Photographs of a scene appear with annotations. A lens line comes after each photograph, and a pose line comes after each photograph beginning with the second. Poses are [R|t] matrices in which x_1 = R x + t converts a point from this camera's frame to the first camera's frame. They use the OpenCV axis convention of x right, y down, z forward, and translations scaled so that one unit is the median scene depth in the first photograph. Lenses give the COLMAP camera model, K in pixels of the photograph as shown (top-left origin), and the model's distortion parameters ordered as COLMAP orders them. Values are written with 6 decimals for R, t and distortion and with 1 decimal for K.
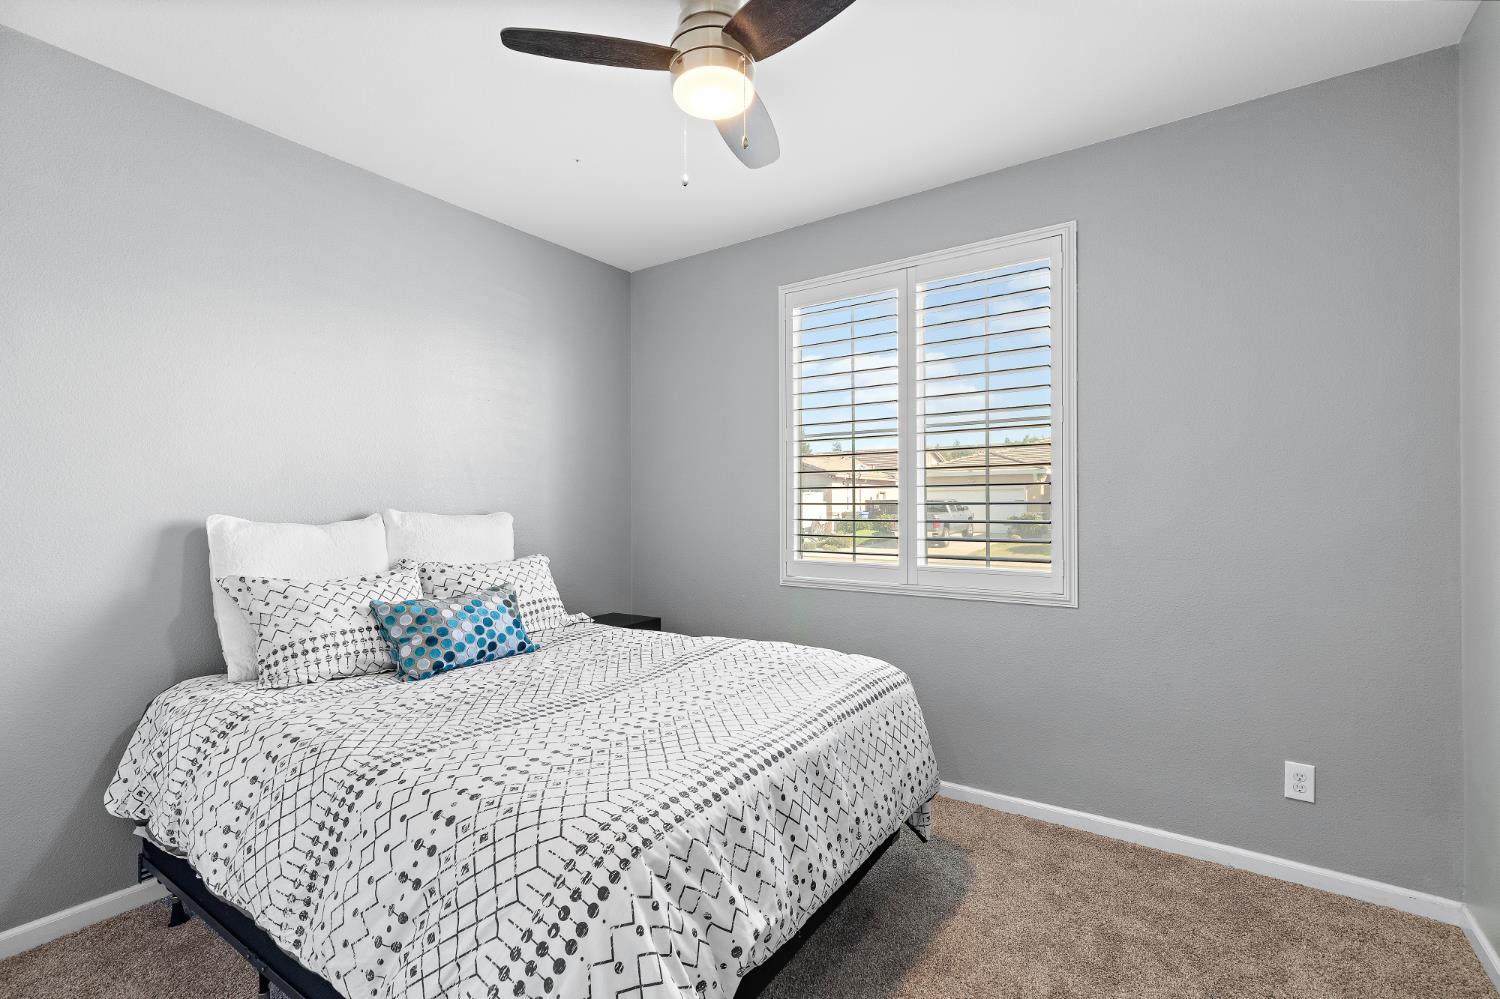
lens RADIAL K [[676.5, 0, 755.2], [0, 676.5, 498.4], [0, 0, 1]] dist [0.003956, 0.001970]
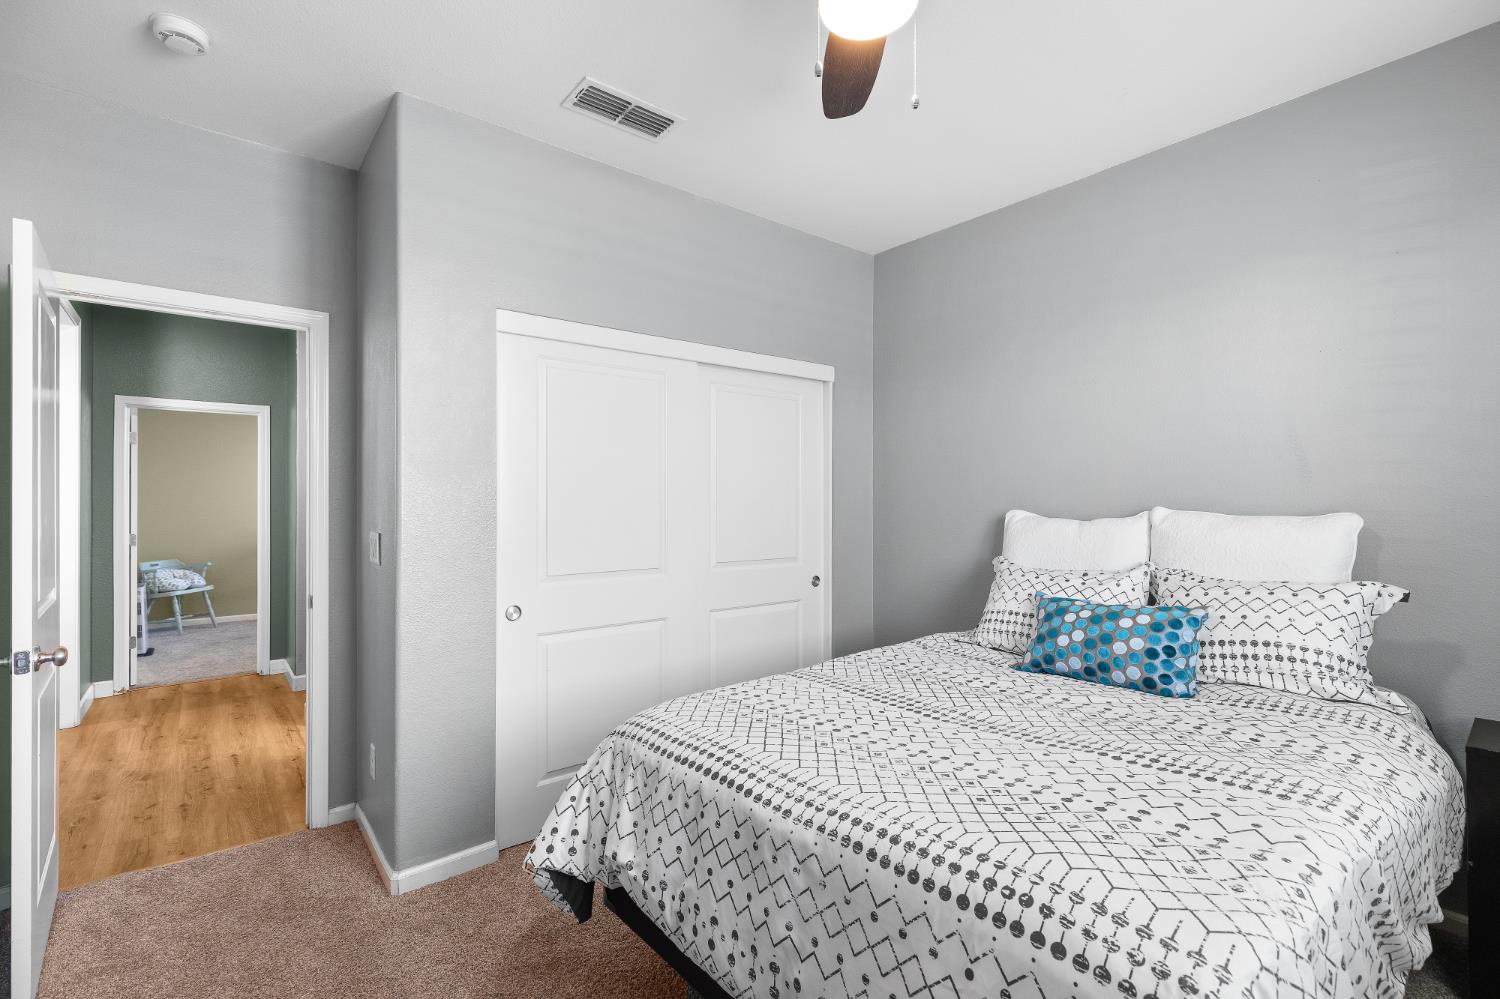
lens RADIAL K [[676.5, 0, 753.6], [0, 676.5, 508.2], [0, 0, 1]] dist [0.003956, 0.001970]
pose [[-0.290139, 0.016079, -0.956850, 0.680605], [0.020752, 0.999729, 0.010507, -0.004946], [0.956760, -0.016808, -0.290394, 0.977548]]
